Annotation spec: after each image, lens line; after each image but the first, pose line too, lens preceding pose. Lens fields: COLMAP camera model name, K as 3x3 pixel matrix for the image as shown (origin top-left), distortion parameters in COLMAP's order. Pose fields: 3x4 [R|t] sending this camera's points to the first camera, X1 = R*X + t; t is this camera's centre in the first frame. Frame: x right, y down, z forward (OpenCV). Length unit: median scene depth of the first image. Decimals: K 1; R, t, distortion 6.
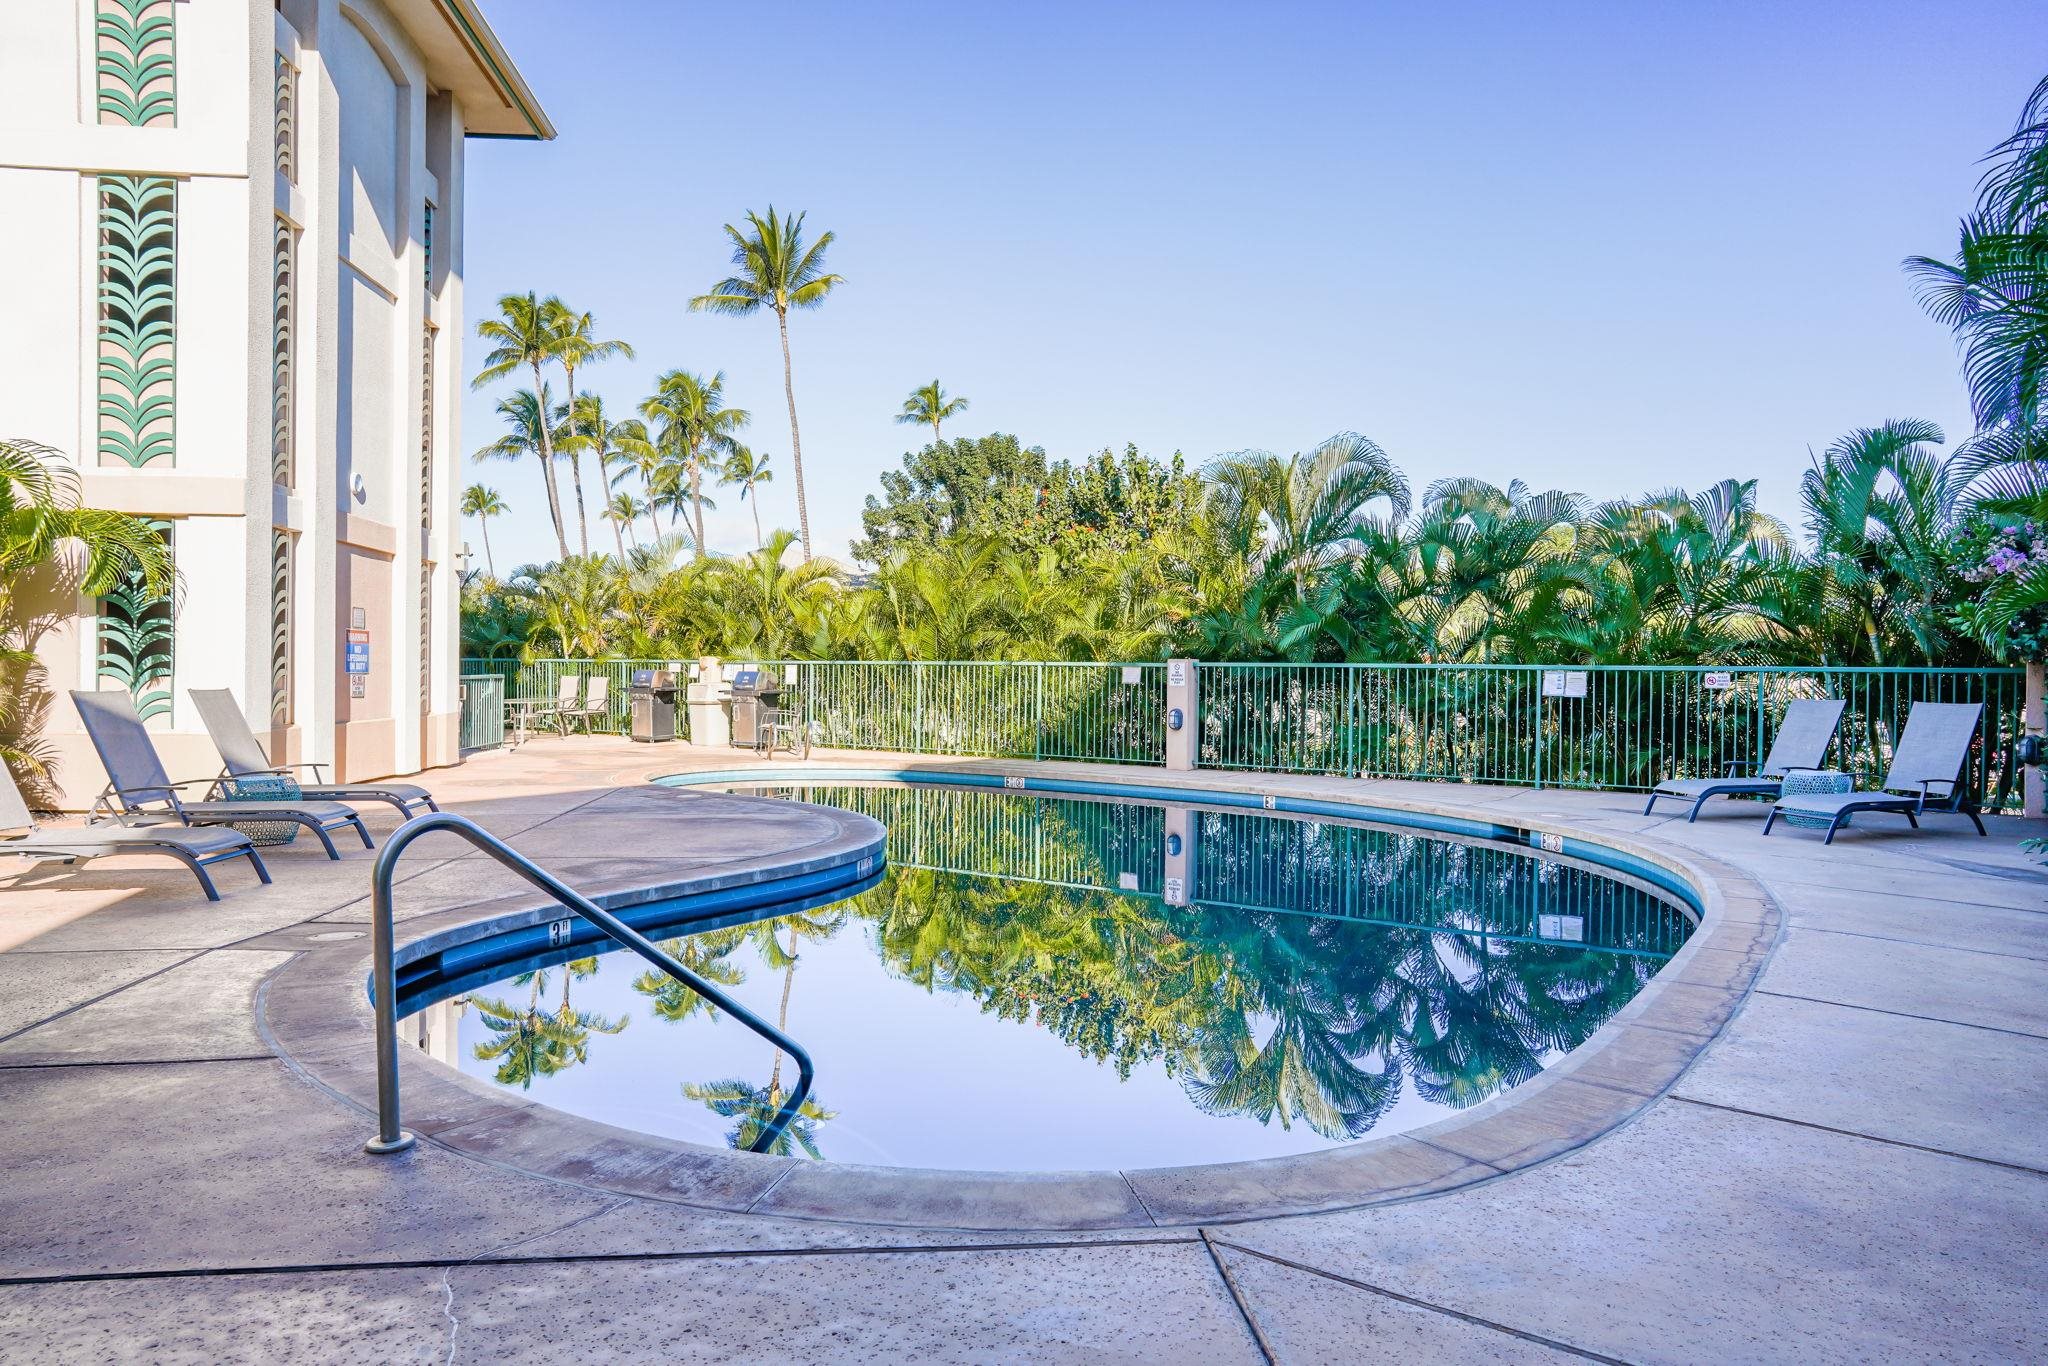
lens RADIAL K [[1347.5, 0, 1022.8], [0, 1347.5, 658.9], [0, 0, 1]] dist [-0.000396, -0.000947]
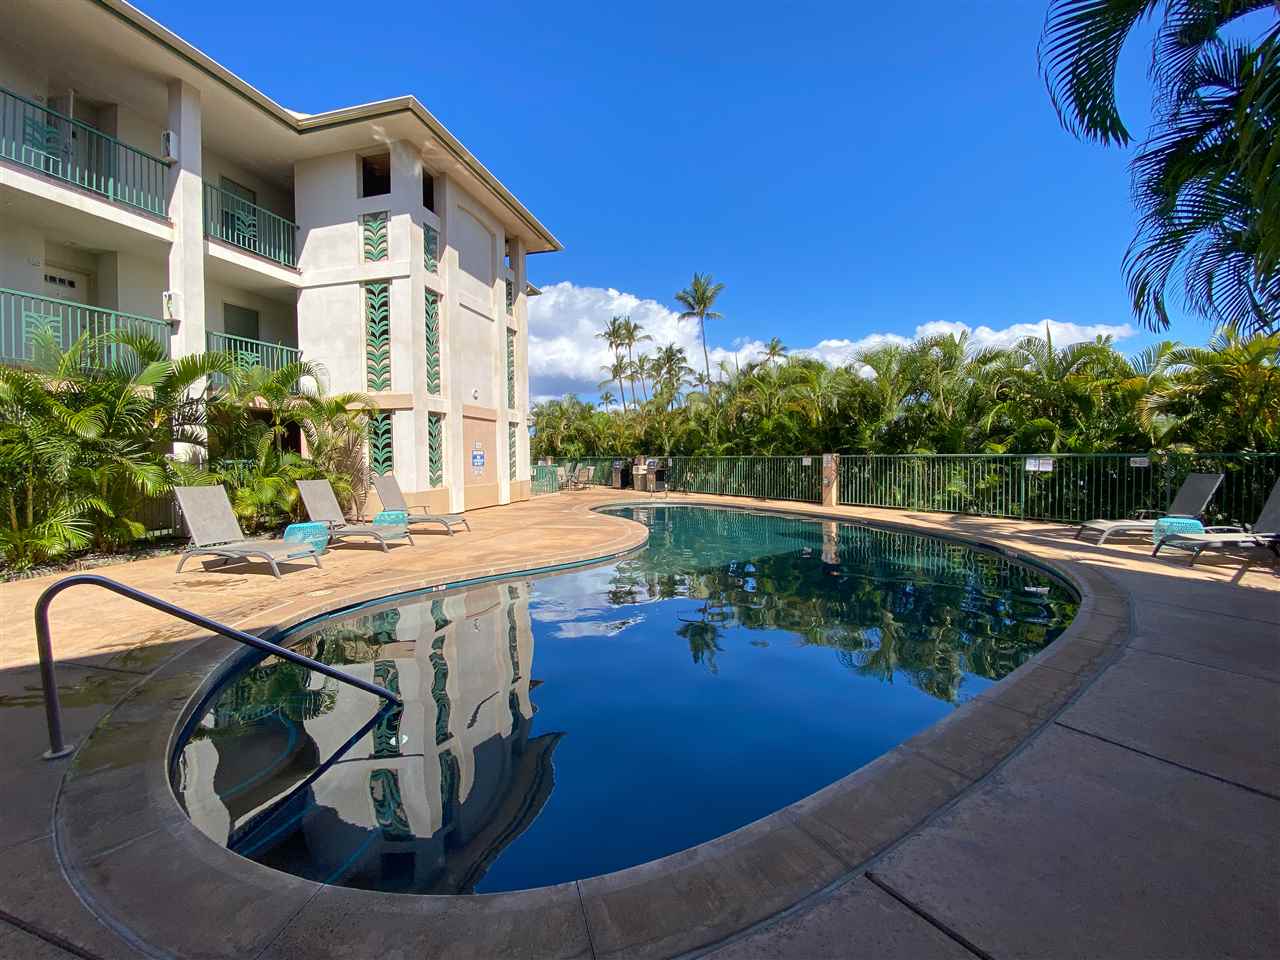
lens RADIAL K [[516.8, 0, 635.5], [0, 516.8, 475.0], [0, 0, 1]] dist [0.029121, -0.025289]
pose [[0.945268, -0.005104, -0.326256, 0.149949], [0.019364, 0.998993, 0.040475, -0.009581], [0.325721, -0.044578, 0.944415, 0.184315]]
